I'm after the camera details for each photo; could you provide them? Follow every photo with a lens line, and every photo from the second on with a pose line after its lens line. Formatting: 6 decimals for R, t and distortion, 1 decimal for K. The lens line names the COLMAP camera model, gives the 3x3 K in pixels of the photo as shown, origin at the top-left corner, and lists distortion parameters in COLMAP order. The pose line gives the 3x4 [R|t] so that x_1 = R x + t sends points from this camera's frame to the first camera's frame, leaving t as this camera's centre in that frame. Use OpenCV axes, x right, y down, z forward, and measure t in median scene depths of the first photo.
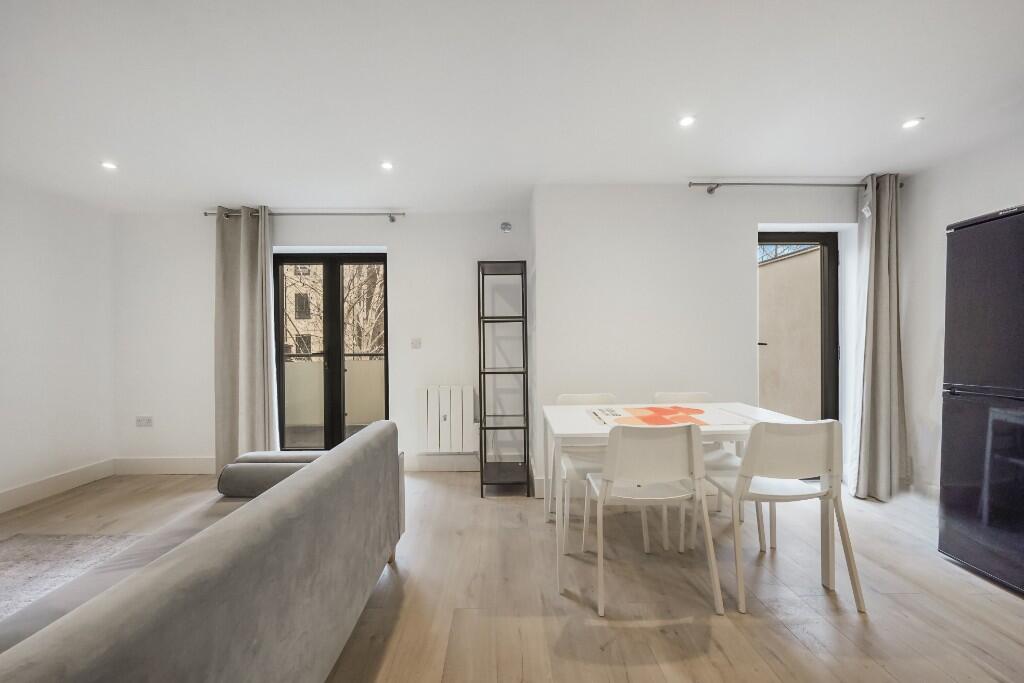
lens RADIAL K [[403.1, 0, 507.5], [0, 403.1, 343.6], [0, 0, 1]] dist [-0.001907, -0.000025]
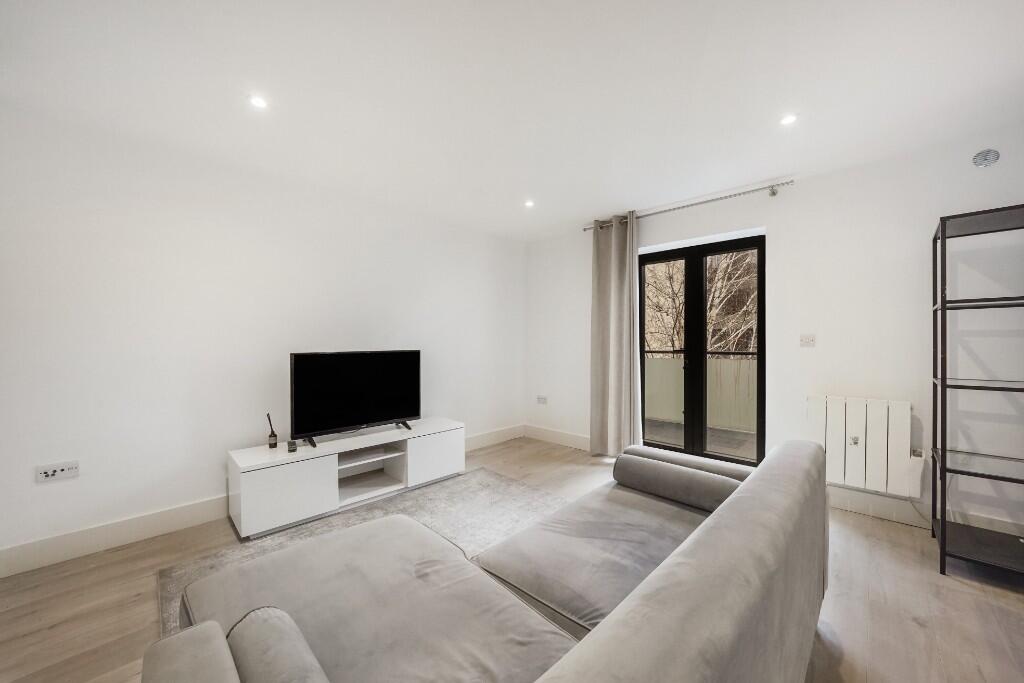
lens RADIAL K [[388.5, 0, 504.8], [0, 388.5, 343.2], [0, 0, 1]] dist [-0.000152, -0.000006]
pose [[0.705526, 0.011235, -0.708595, -0.108275], [-0.006980, 0.999936, 0.008906, 0.001120], [0.708650, -0.001337, 0.705559, 0.034332]]
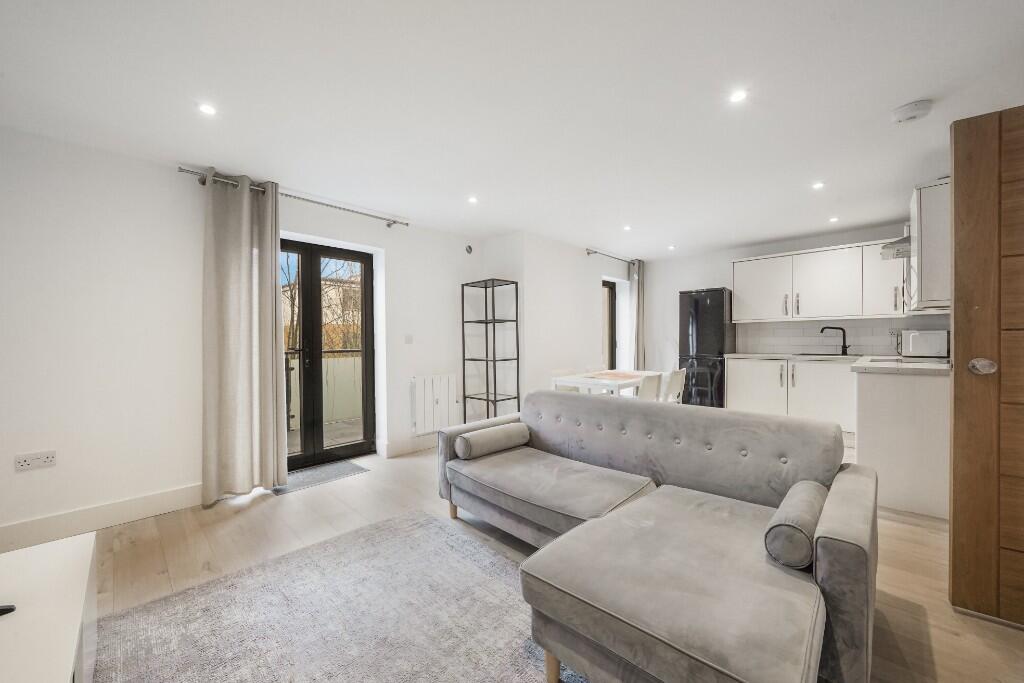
lens RADIAL K [[388.5, 0, 504.8], [0, 388.5, 343.2], [0, 0, 1]] dist [-0.000152, -0.000006]
pose [[0.705767, -0.004728, 0.708428, -0.850512], [0.007948, 0.999968, -0.001244, 0.014141], [-0.708399, 0.006509, 0.705782, 0.043814]]
